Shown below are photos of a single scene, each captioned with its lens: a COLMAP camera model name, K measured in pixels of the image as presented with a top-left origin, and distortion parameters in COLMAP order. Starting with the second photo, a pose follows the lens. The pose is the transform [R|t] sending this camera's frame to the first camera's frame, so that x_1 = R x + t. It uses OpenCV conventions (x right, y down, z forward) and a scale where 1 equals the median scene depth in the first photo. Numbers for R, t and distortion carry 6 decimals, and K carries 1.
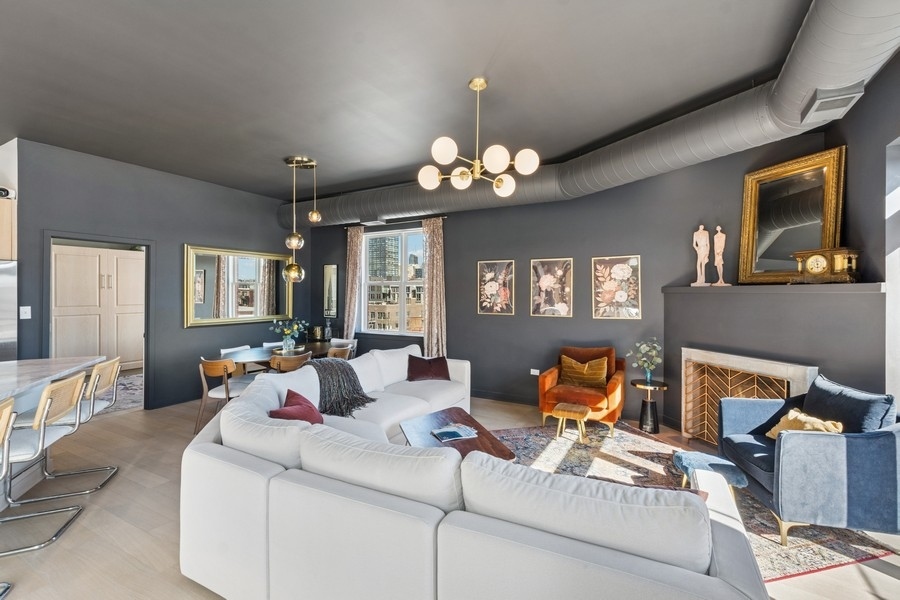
lens RADIAL K [[407.8, 0, 423.1], [0, 407.8, 296.0], [0, 0, 1]] dist [-0.001073, -0.000069]
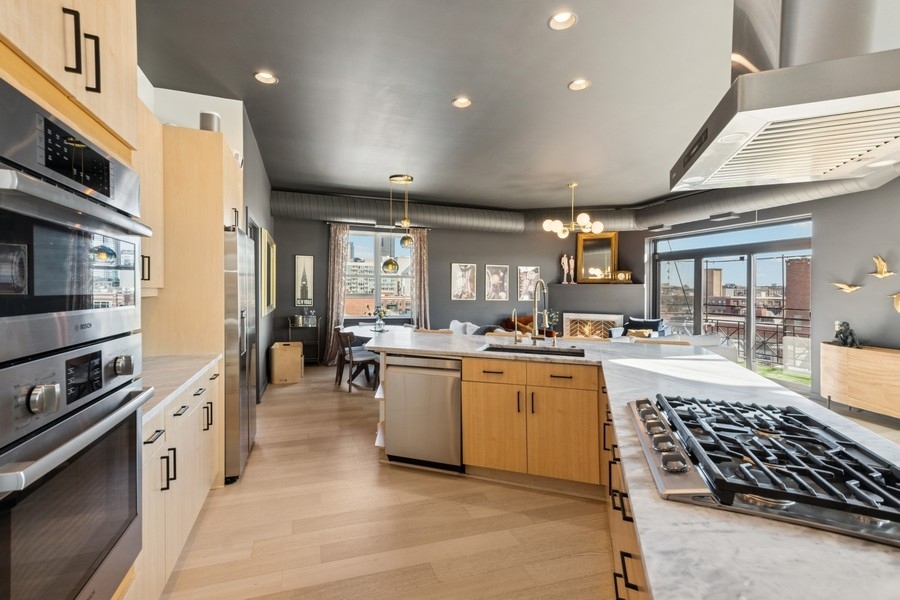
lens RADIAL K [[403.0, 0, 450.0], [0, 403.0, 300.0], [0, 0, 1]] dist [-0.002552, -0.000141]
pose [[0.662410, -0.010906, 0.749062, -1.055653], [-0.007272, 0.999753, 0.020987, 0.016585], [-0.749106, -0.019350, 0.662168, 0.057989]]
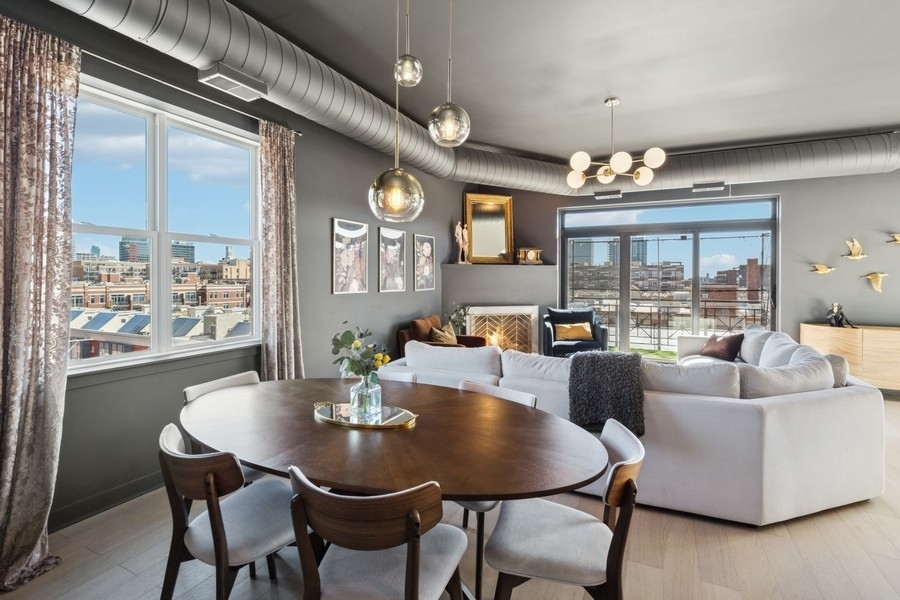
lens RADIAL K [[426.3, 0, 451.0], [0, 426.3, 283.4], [0, 0, 1]] dist [0.000211, -0.000232]
pose [[-0.078053, -0.016829, 0.996807, -0.675262], [0.002326, 0.999852, 0.017063, 0.015439], [-0.996946, 0.003650, -0.078003, 0.959468]]
